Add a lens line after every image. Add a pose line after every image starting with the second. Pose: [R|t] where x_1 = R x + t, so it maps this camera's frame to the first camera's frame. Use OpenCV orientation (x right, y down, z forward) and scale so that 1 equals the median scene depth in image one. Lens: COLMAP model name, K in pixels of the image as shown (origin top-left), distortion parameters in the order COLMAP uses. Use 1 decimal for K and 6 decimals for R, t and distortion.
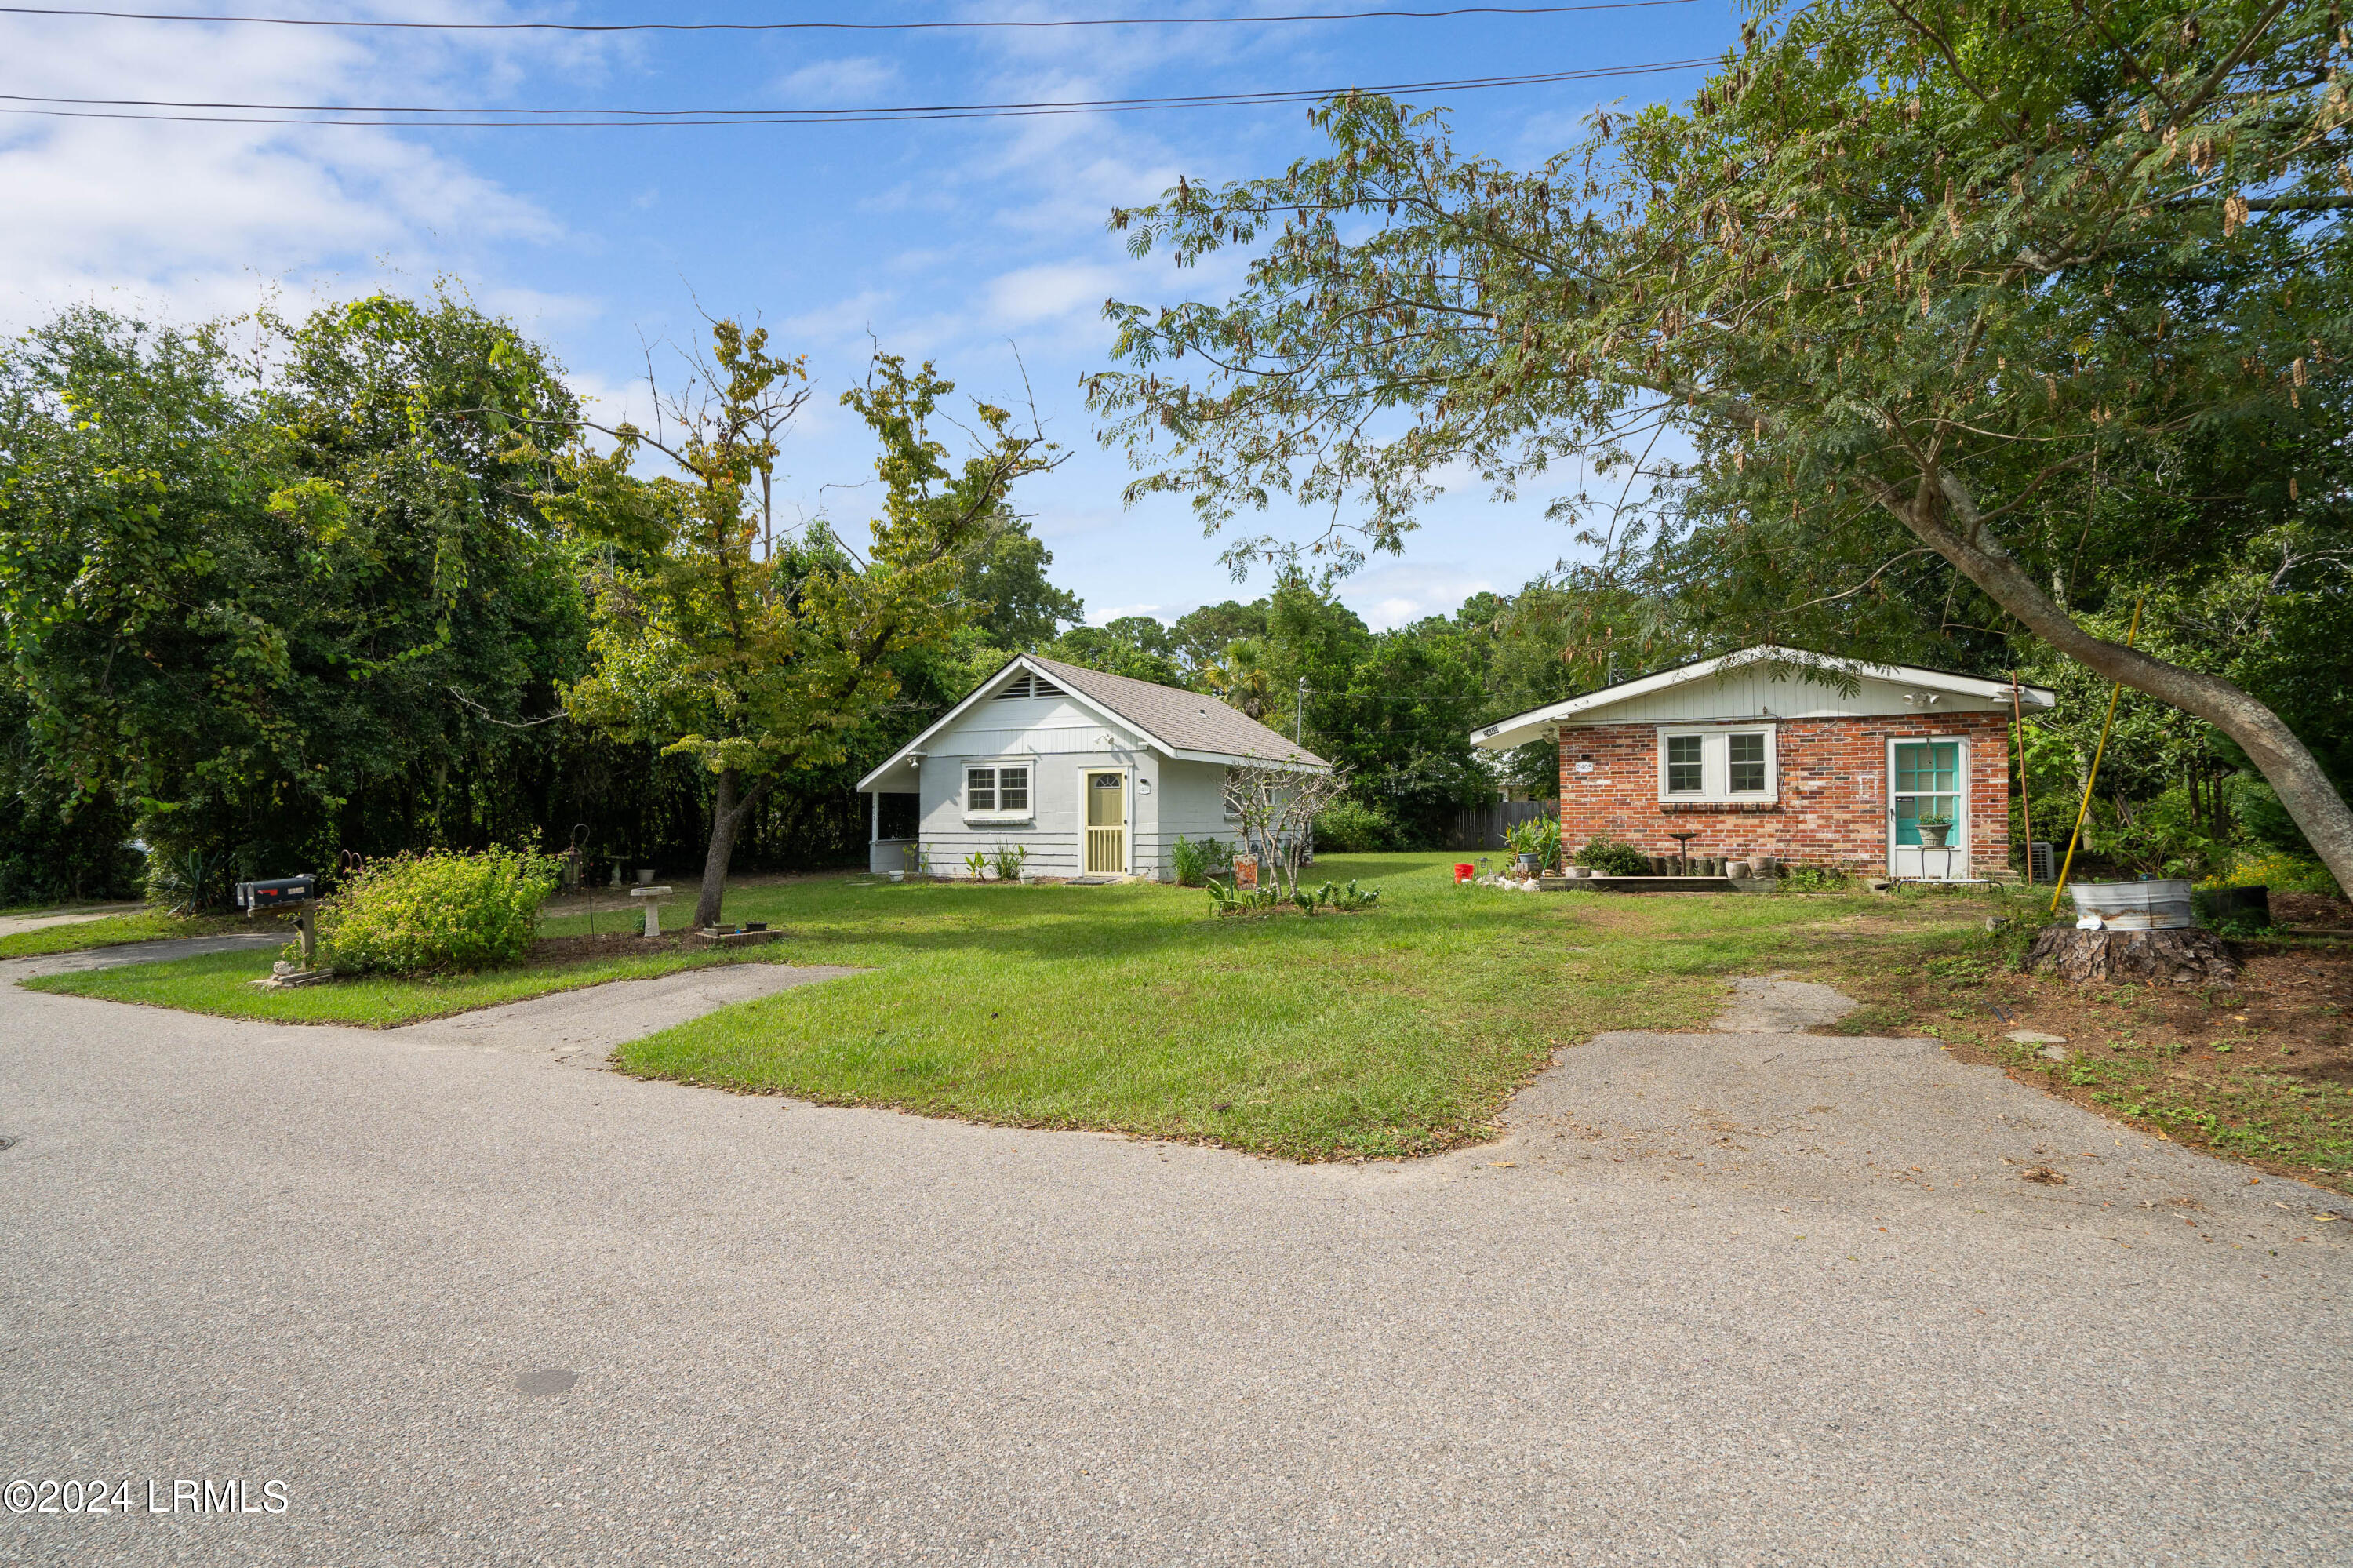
lens RADIAL K [[1003.8, 0, 1154.4], [0, 1003.8, 807.3], [0, 0, 1]] dist [-0.047983, 0.016826]
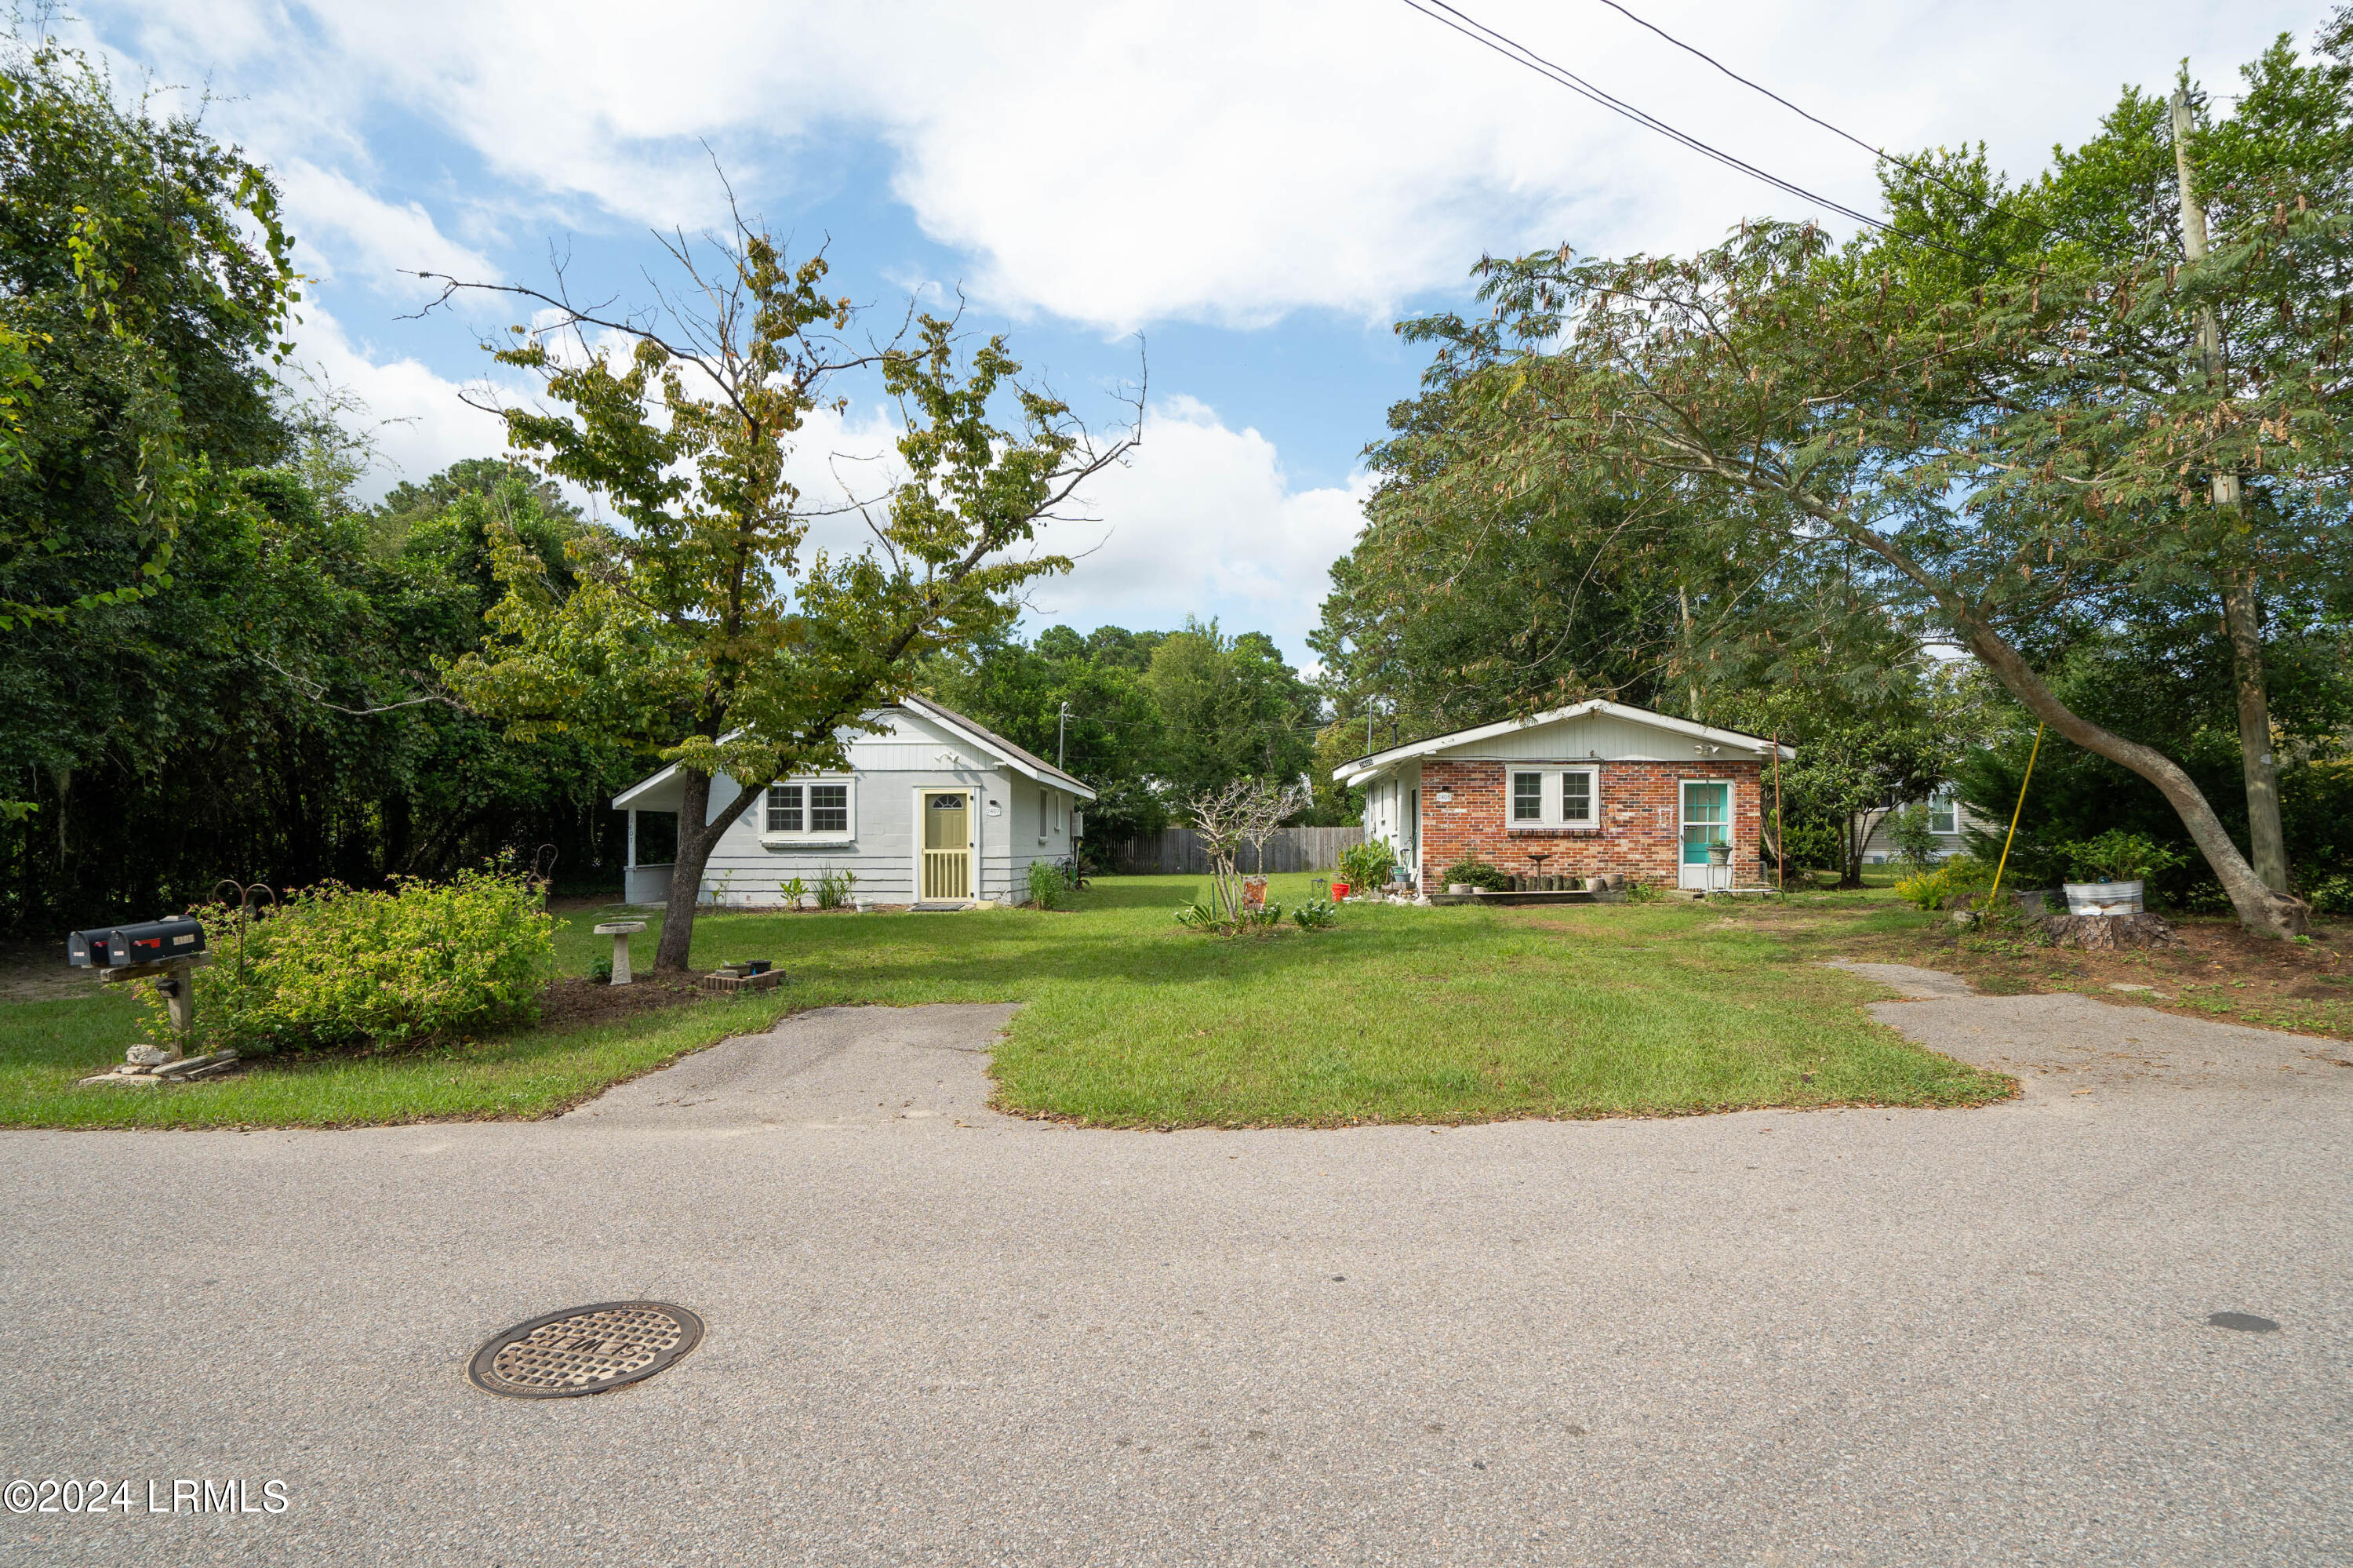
lens RADIAL K [[1026.9, 0, 1071.2], [0, 1026.9, 844.8], [0, 0, 1]] dist [-0.028344, -0.000368]
pose [[0.922372, 0.002697, 0.386294, -0.447522], [-0.006865, 0.999932, 0.009410, 0.006593], [-0.386242, -0.011332, 0.922328, 0.090102]]
